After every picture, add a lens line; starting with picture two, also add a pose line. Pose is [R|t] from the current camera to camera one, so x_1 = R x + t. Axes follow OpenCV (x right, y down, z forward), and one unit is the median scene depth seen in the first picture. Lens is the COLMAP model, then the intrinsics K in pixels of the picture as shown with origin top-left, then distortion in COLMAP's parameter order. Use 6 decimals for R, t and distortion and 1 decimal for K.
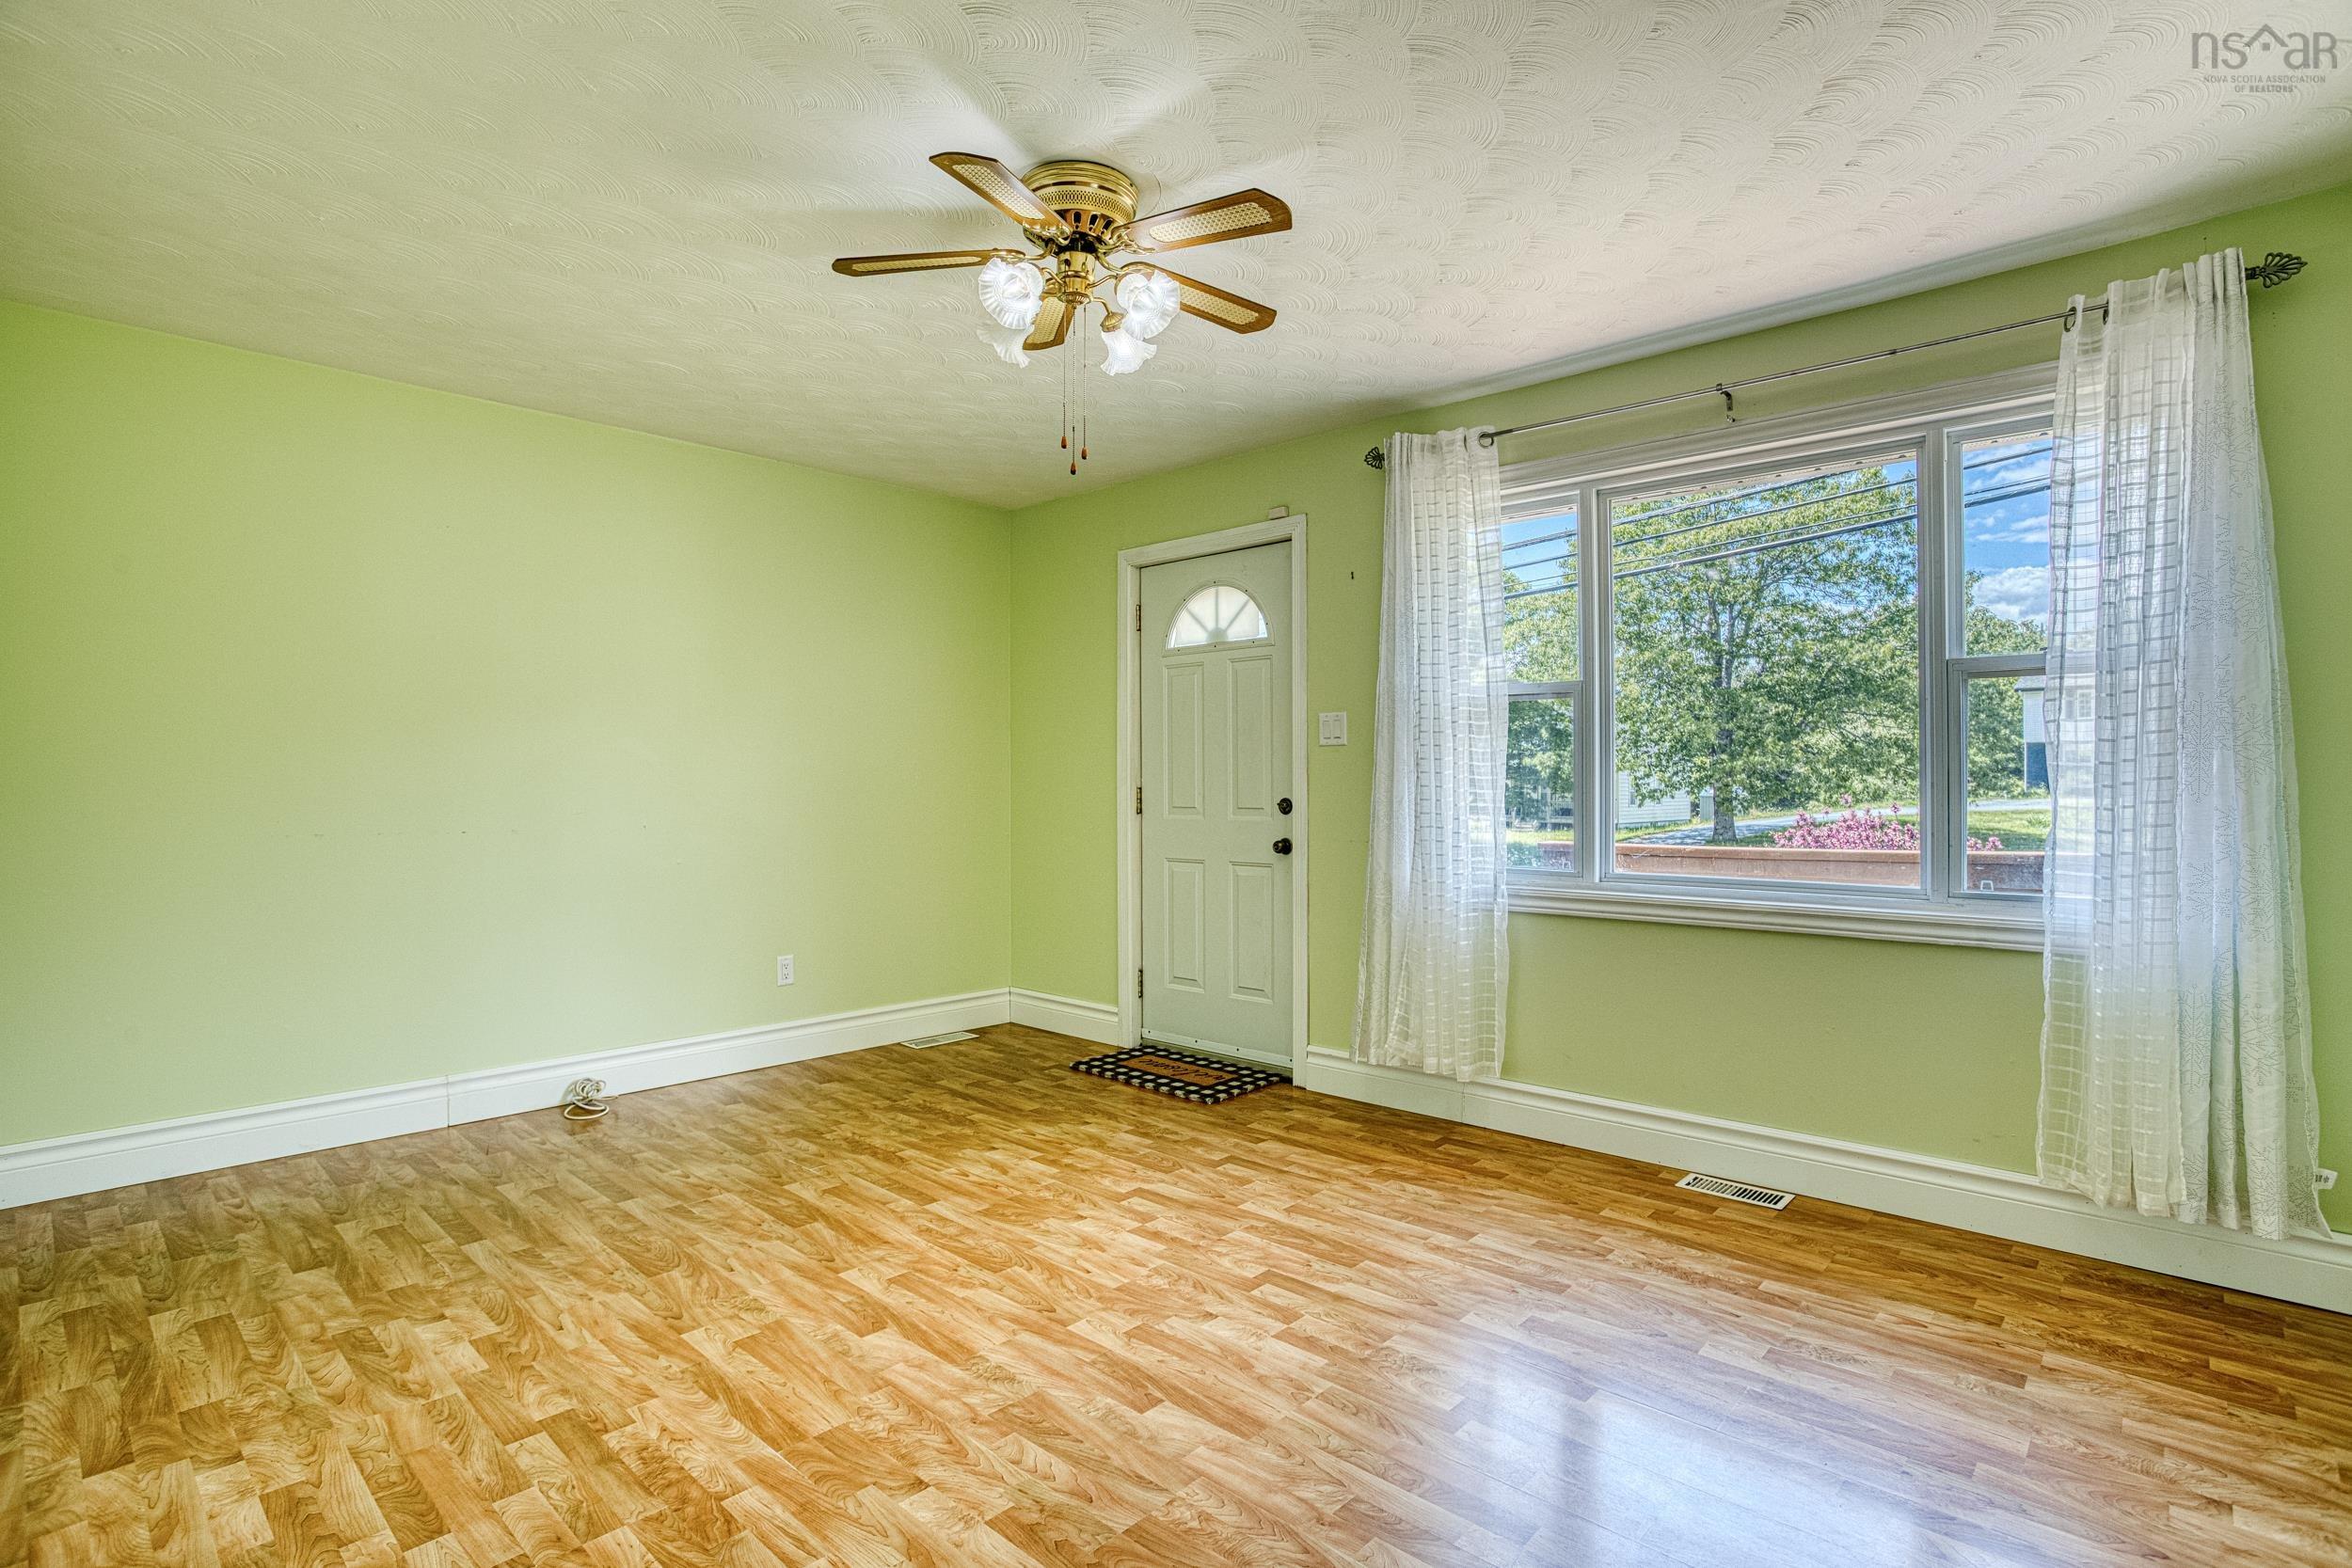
lens RADIAL K [[1143.5, 0, 1183.0], [0, 1143.5, 774.0], [0, 0, 1]] dist [-0.070531, 0.028163]
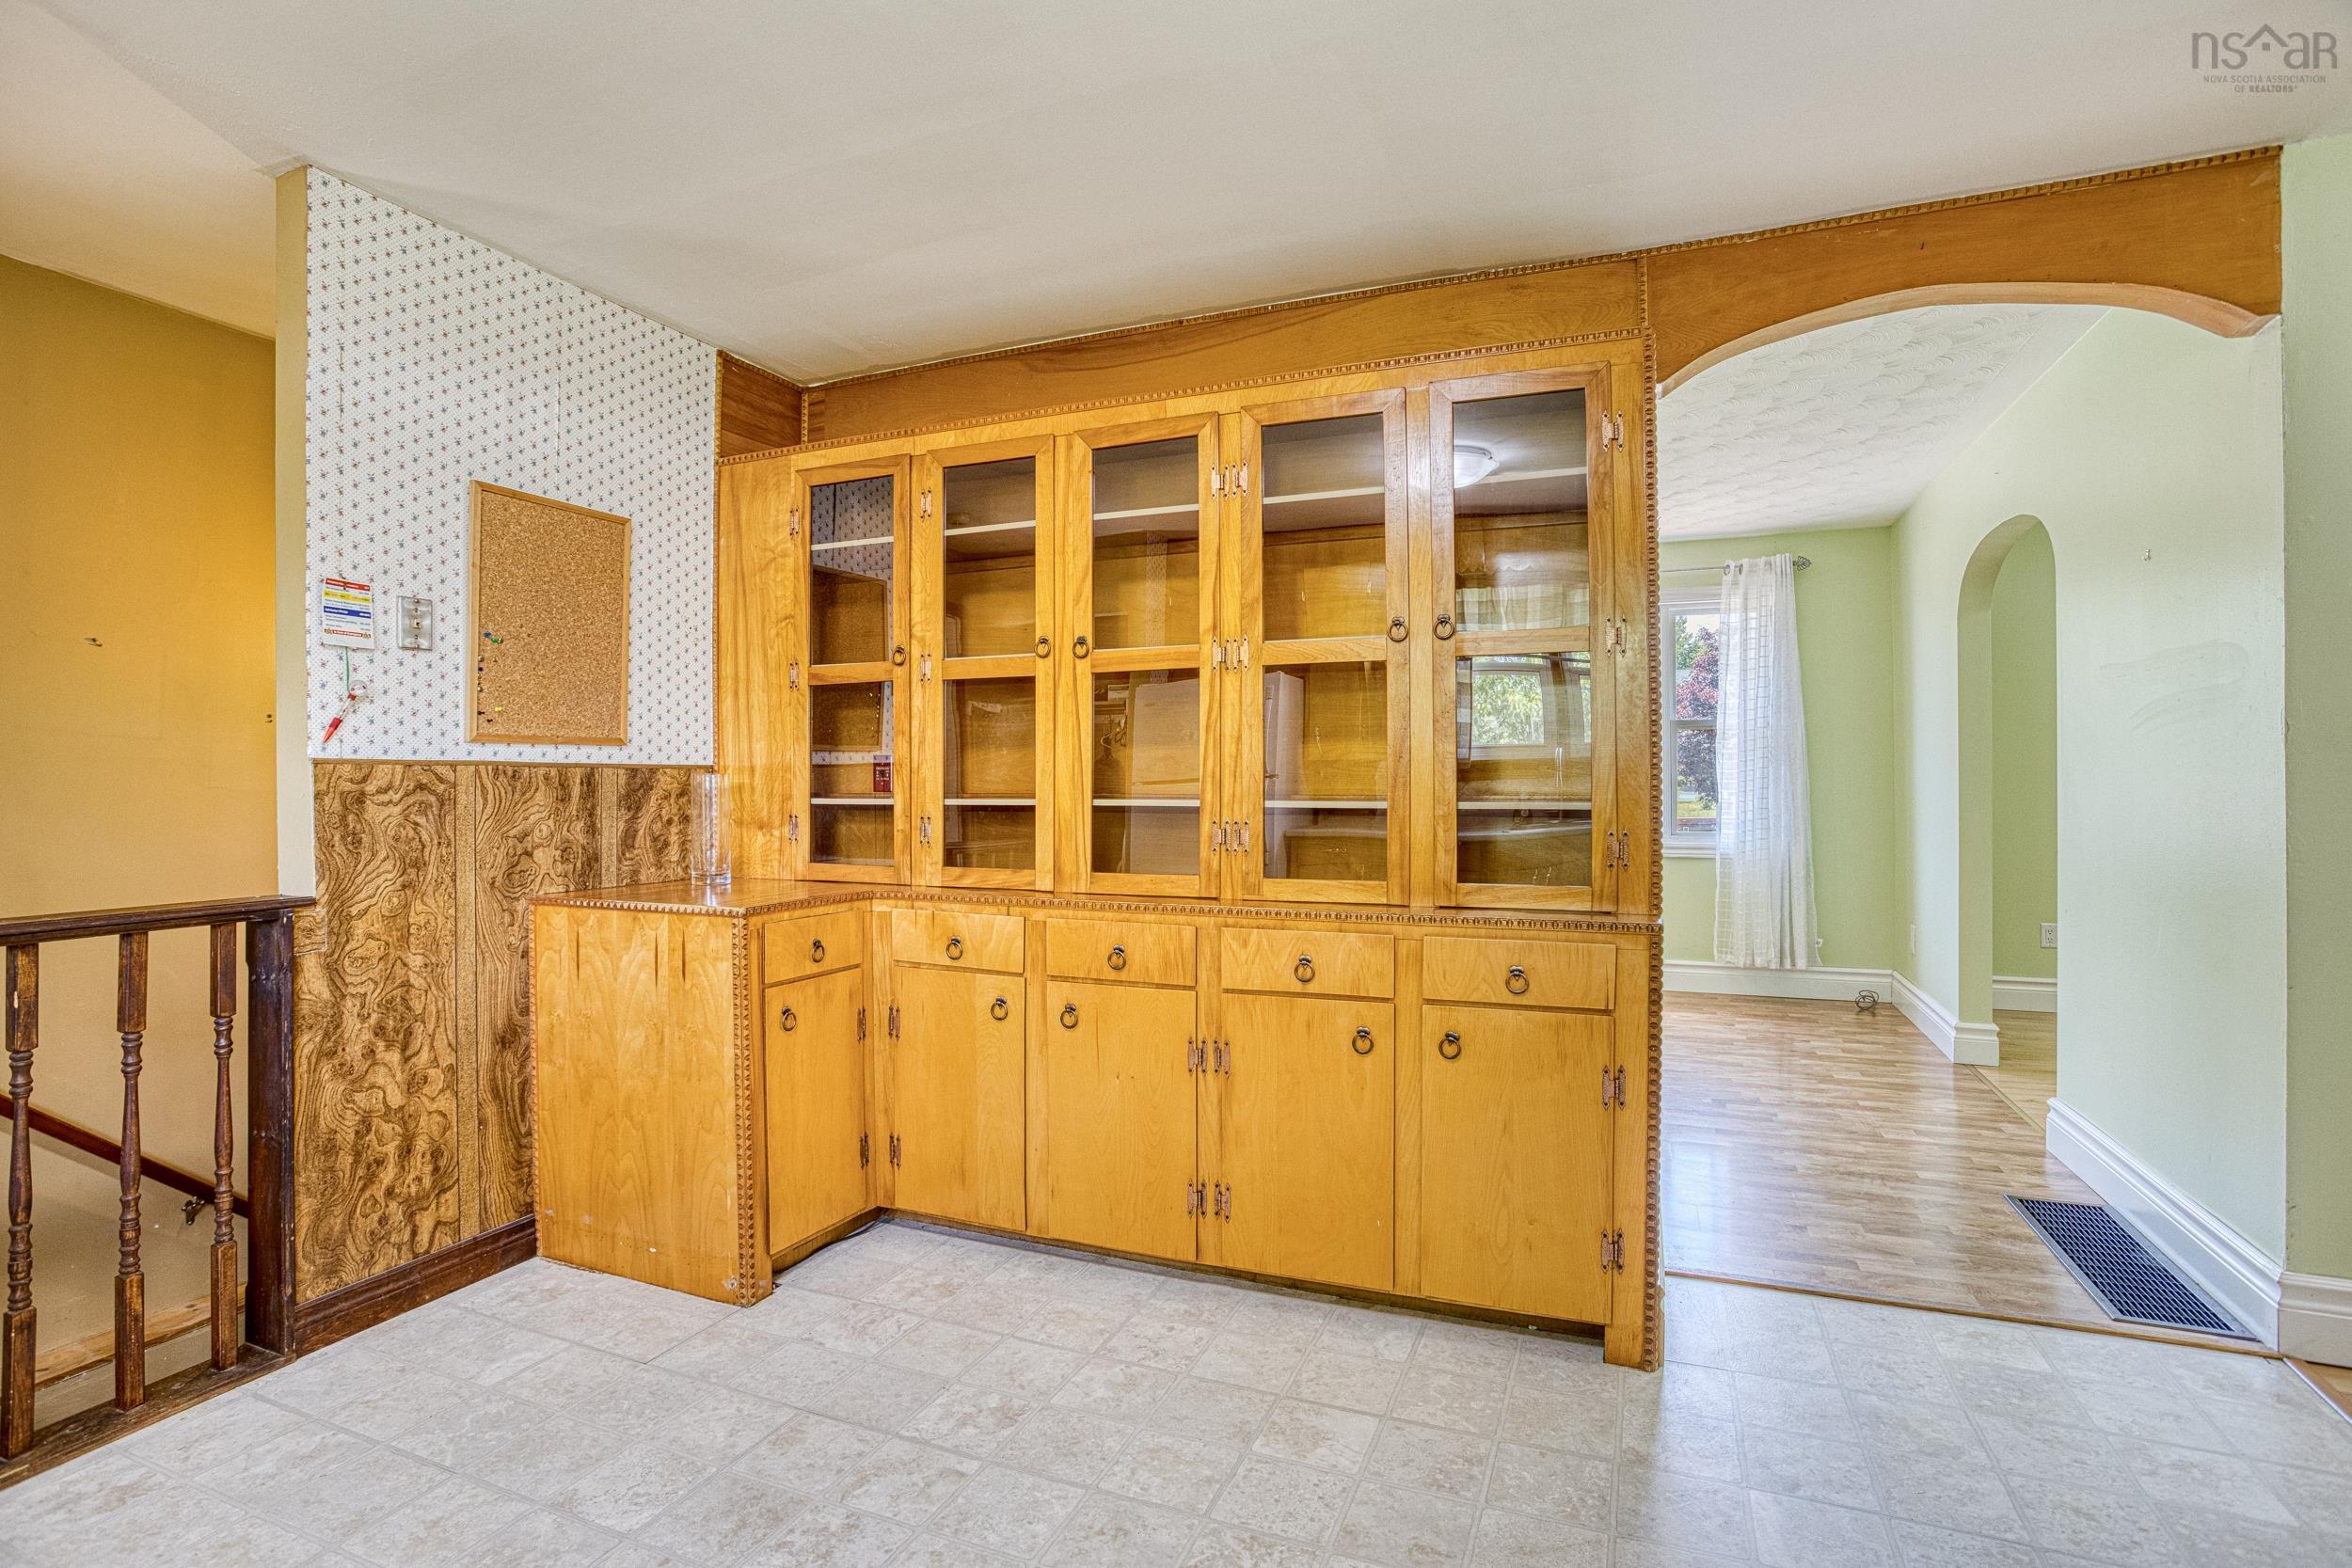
lens RADIAL K [[1143.5, 0, 1171.5], [0, 1143.5, 776.6], [0, 0, 1]] dist [-0.070531, 0.028163]
pose [[0.939140, -0.003664, 0.343516, -1.030644], [0.002321, 0.999988, 0.004322, -0.011157], [-0.343528, -0.003261, 0.939137, -0.746981]]
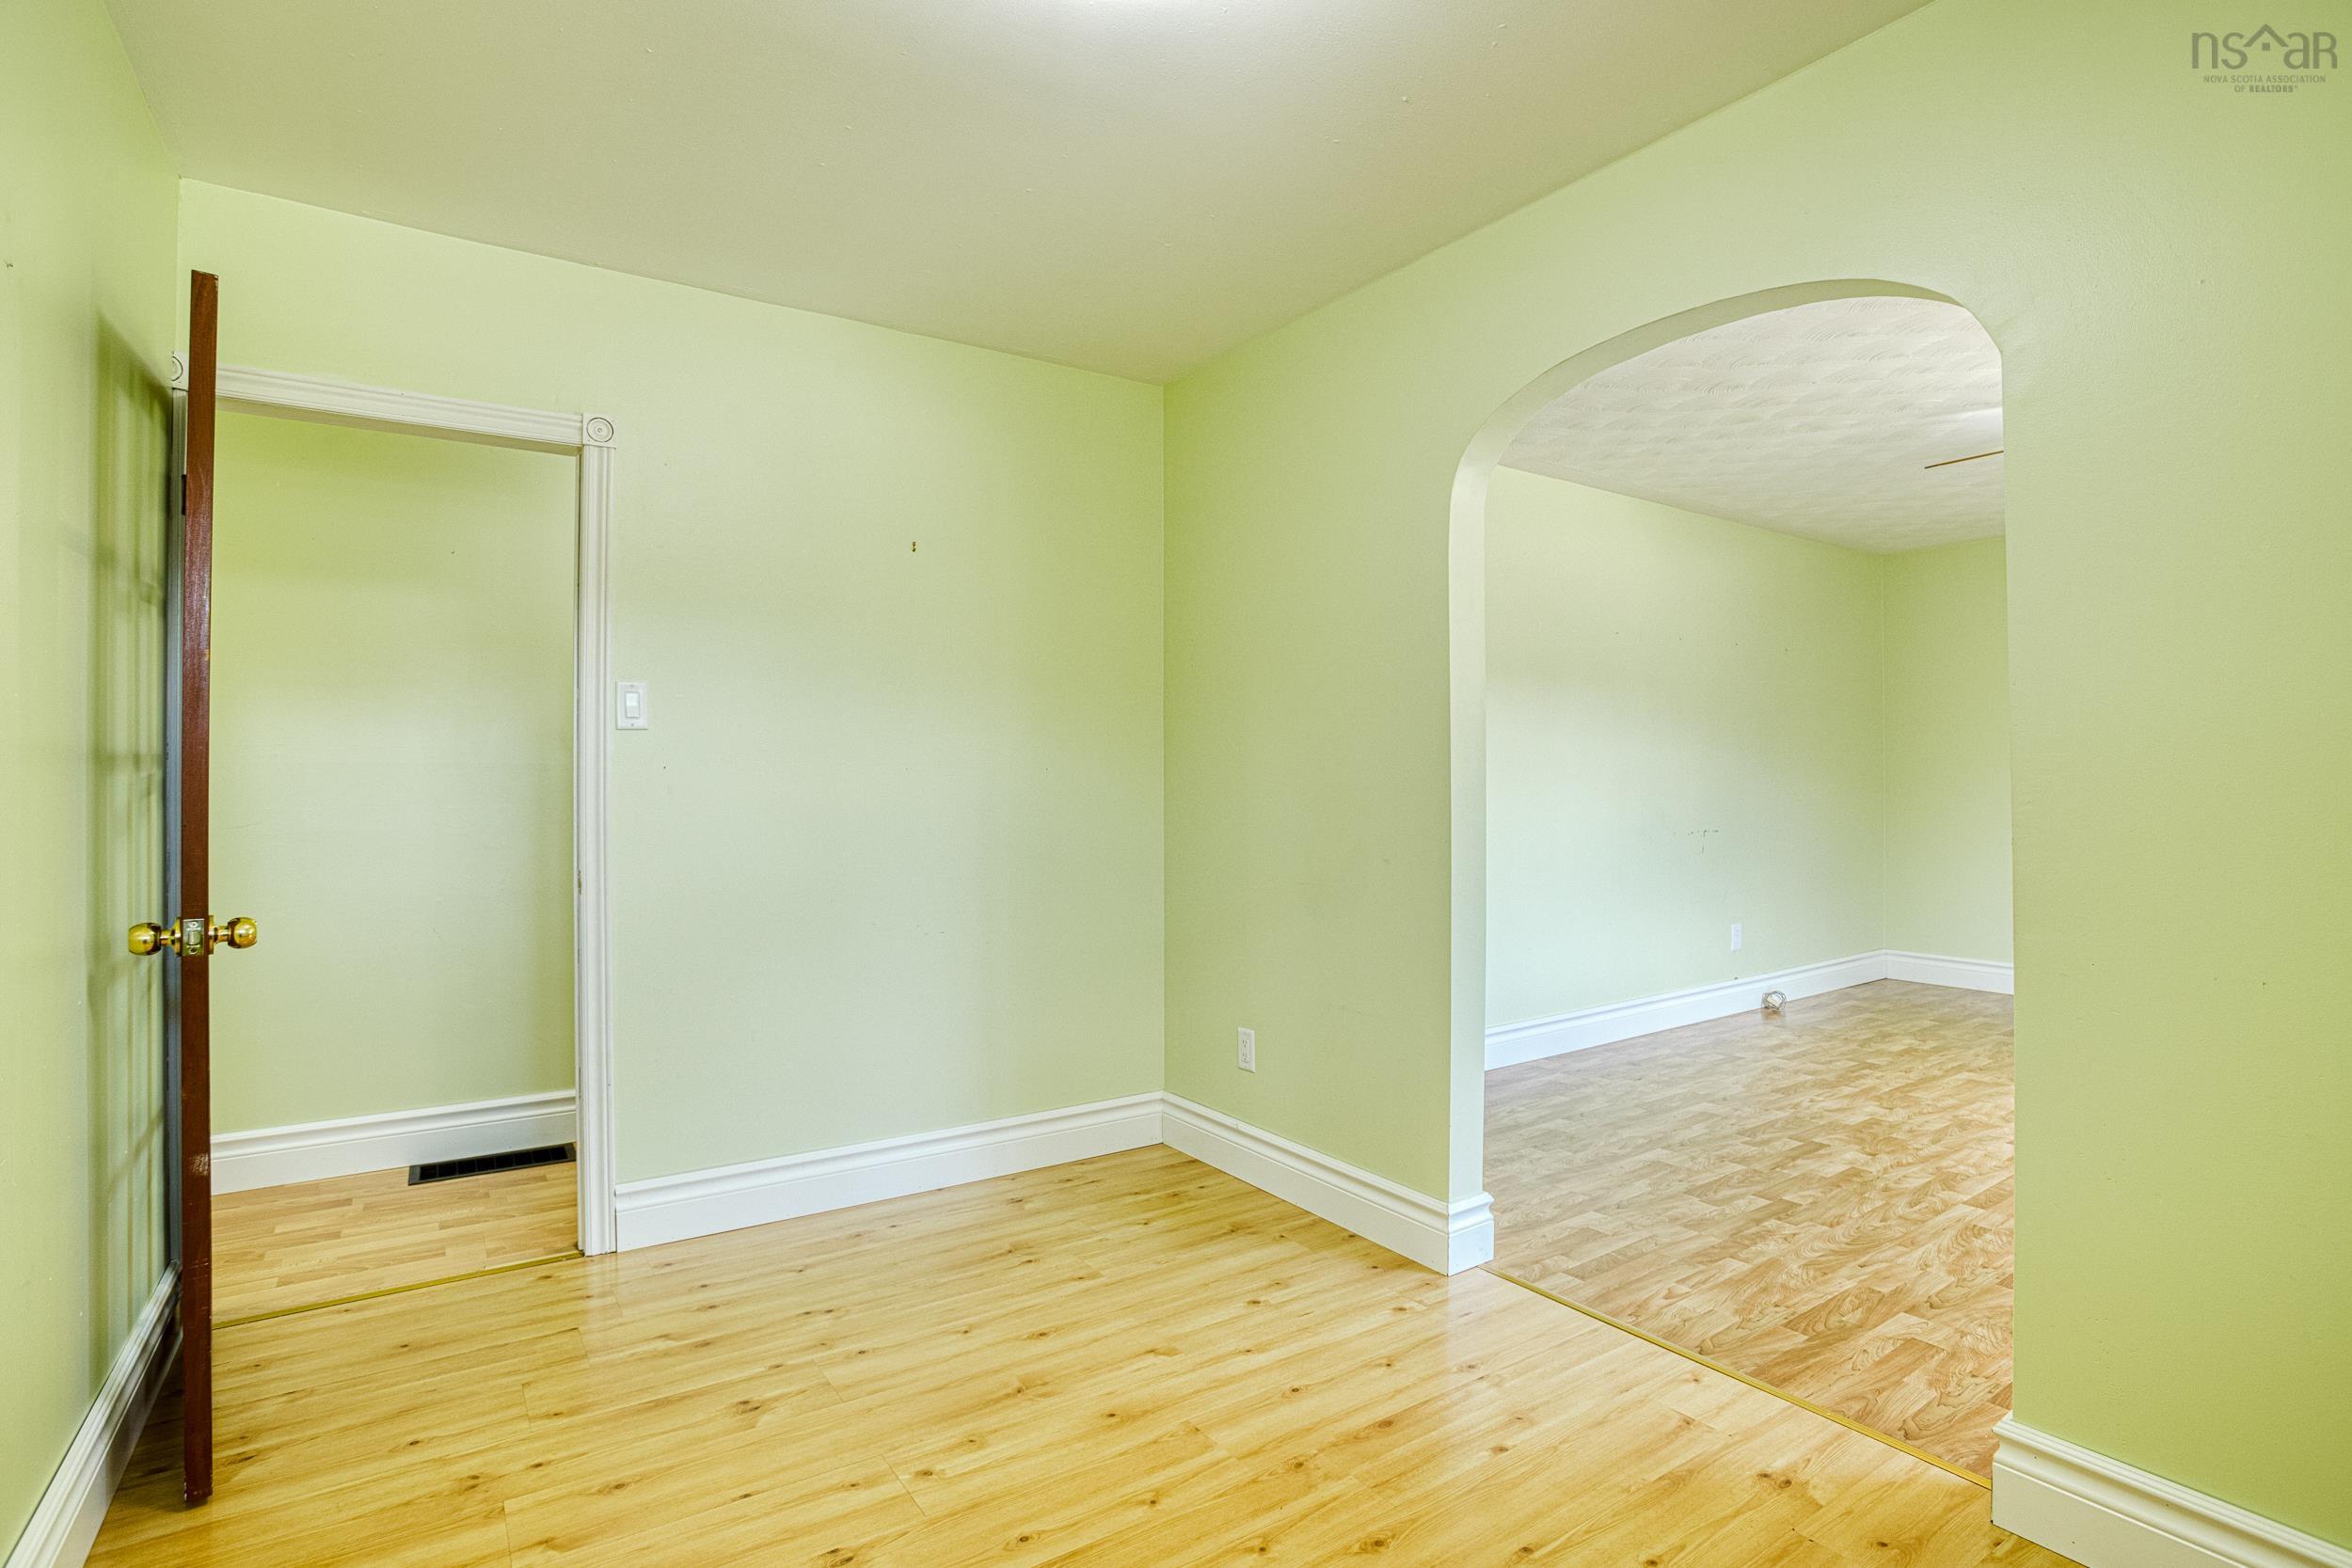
lens RADIAL K [[1143.5, 0, 1167.5], [0, 1143.5, 760.9], [0, 0, 1]] dist [-0.070531, 0.028163]
pose [[-0.234048, -0.016705, -0.972081, 1.393386], [0.009678, 0.999763, -0.019511, -0.004065], [0.972177, -0.013974, -0.233831, 0.097859]]
